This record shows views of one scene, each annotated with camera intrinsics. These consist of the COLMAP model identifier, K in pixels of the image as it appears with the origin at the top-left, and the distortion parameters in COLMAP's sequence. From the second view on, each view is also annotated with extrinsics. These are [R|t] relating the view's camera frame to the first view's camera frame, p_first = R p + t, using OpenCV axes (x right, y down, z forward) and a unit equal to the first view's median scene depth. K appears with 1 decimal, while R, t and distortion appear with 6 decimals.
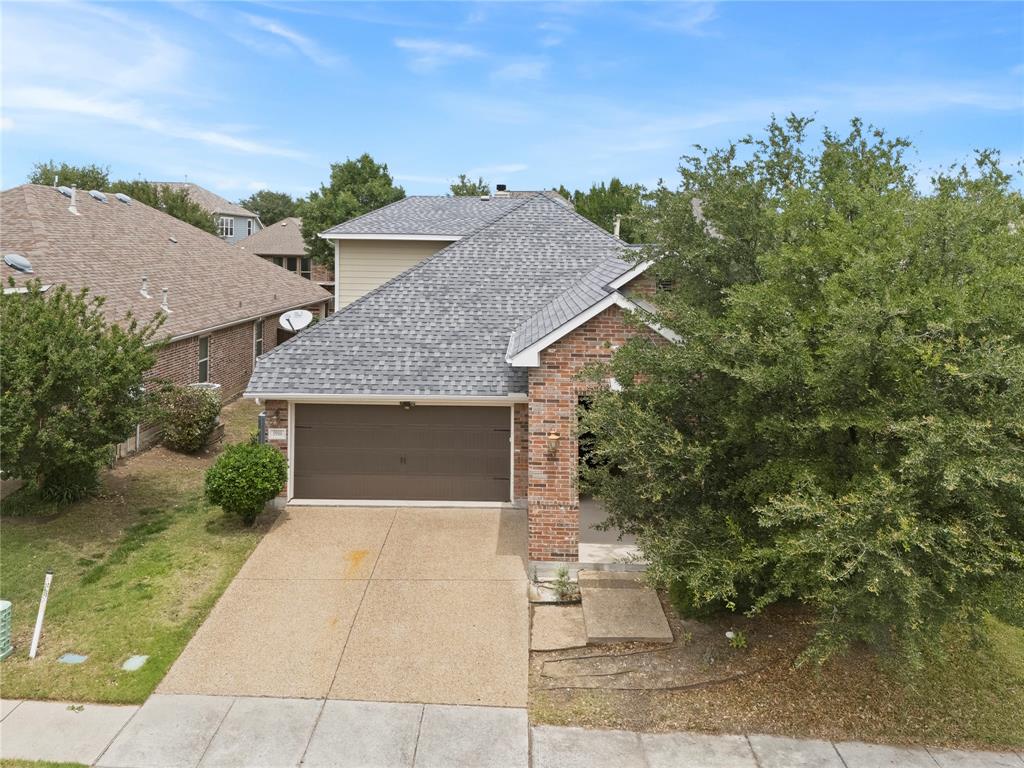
lens RADIAL K [[719.1, 0, 511.0], [0, 719.1, 383.4], [0, 0, 1]] dist [0.006886, 0.001080]
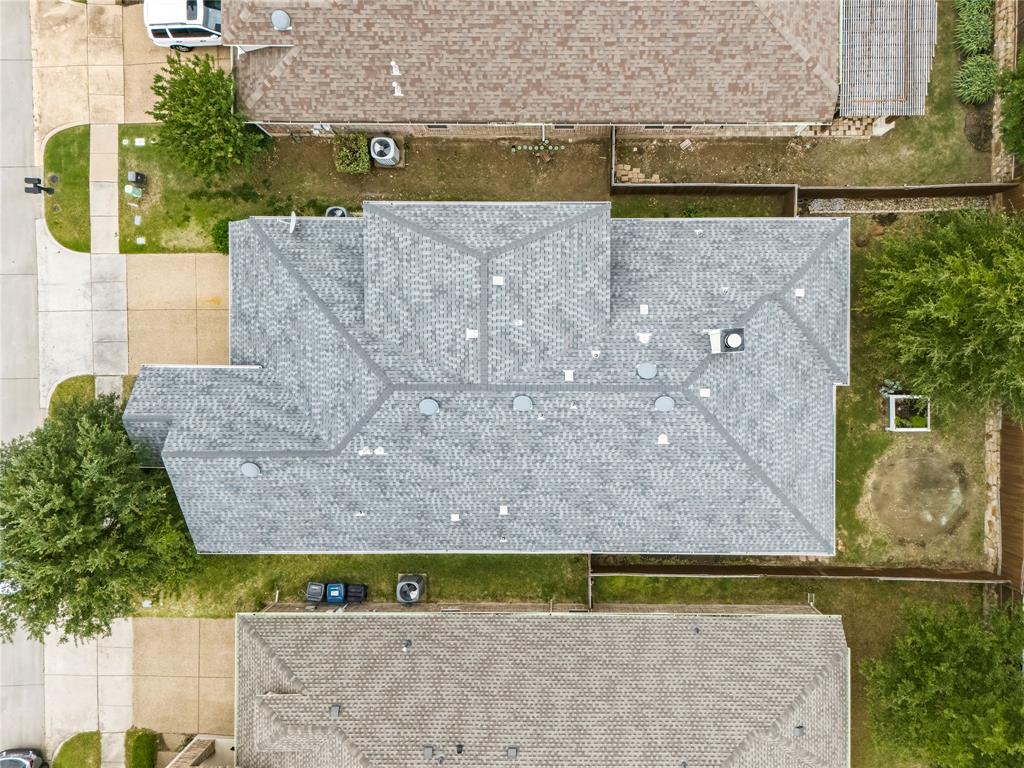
lens RADIAL K [[719.1, 0, 512.6], [0, 719.1, 385.8], [0, 0, 1]] dist [0.006886, 0.001080]
pose [[-0.008940, 0.999697, -0.022950, 0.079995], [-0.159543, 0.021231, 0.986963, -1.791835], [0.987151, 0.012485, 0.159305, 1.331224]]
